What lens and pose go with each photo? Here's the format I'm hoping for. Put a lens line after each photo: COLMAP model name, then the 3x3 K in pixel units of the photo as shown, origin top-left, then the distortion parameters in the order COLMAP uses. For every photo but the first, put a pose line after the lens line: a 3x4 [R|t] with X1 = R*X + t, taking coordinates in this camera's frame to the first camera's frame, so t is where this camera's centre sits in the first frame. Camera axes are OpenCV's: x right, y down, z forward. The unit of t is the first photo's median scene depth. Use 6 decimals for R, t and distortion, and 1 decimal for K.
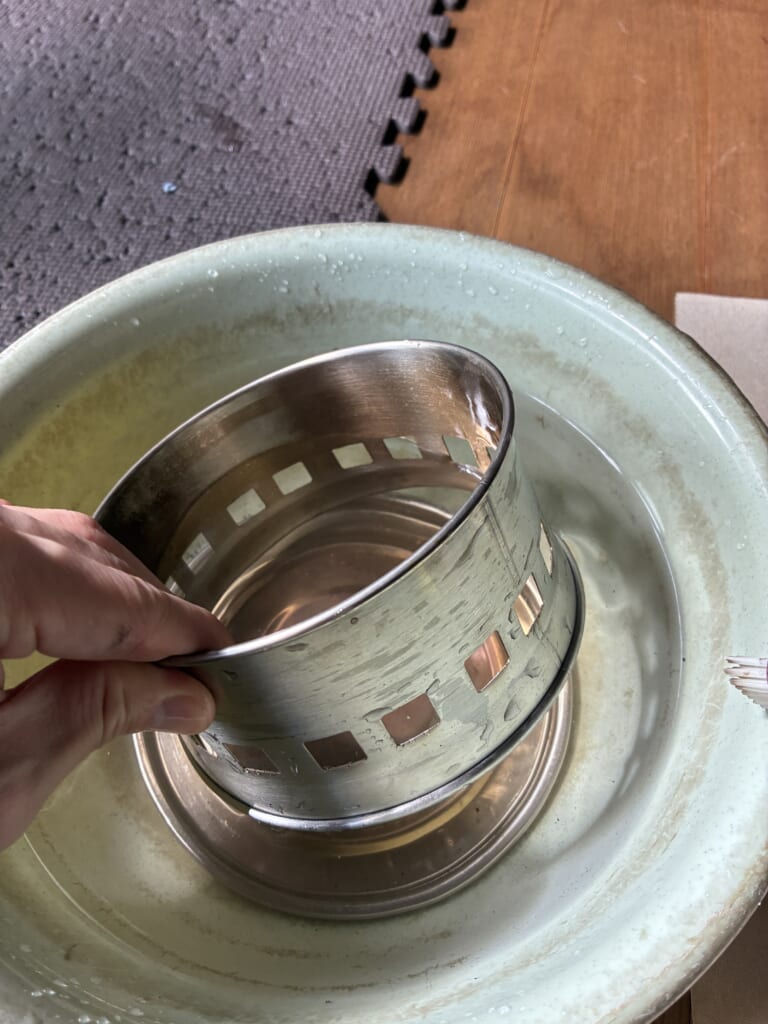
lens RADIAL K [[785.1, 0, 381.6], [0, 785.1, 513.9], [0, 0, 1]] dist [0.006809, -0.038361]
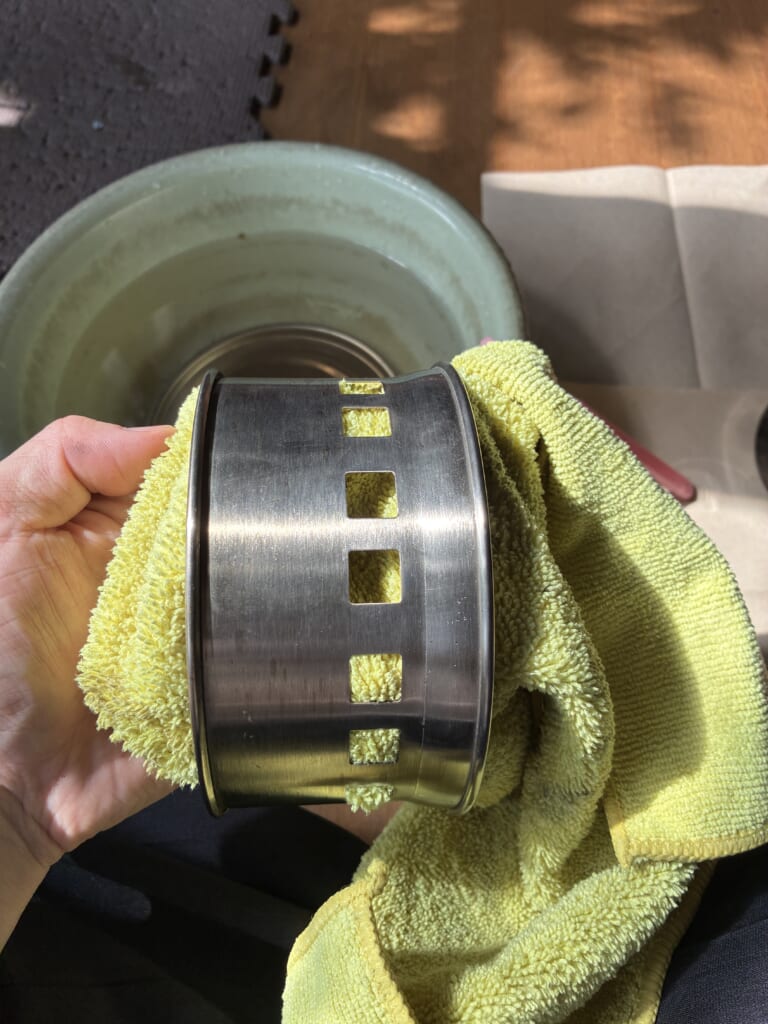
lens RADIAL K [[764.2, 0, 385.3], [0, 764.2, 511.7], [0, 0, 1]] dist [0.056334, -0.116011]
pose [[0.989054, -0.123932, 0.080077, 0.016039], [0.114713, 0.987182, 0.110962, 0.125600], [-0.092802, -0.100562, 0.990593, -0.359212]]
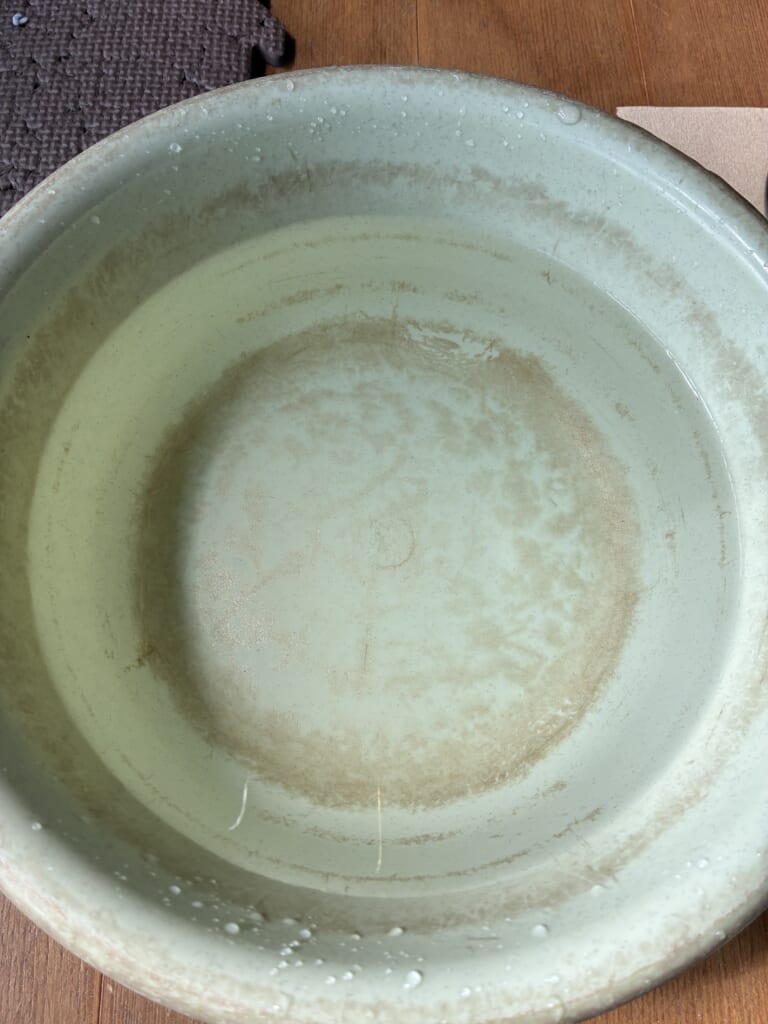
lens RADIAL K [[780.9, 0, 403.0], [0, 780.9, 505.3], [0, 0, 1]] dist [0.077934, -0.129026]
pose [[0.965652, -0.183743, 0.183724, -0.129625], [0.139301, 0.962956, 0.230893, -0.062623], [-0.219344, -0.197370, 0.955476, 0.039383]]
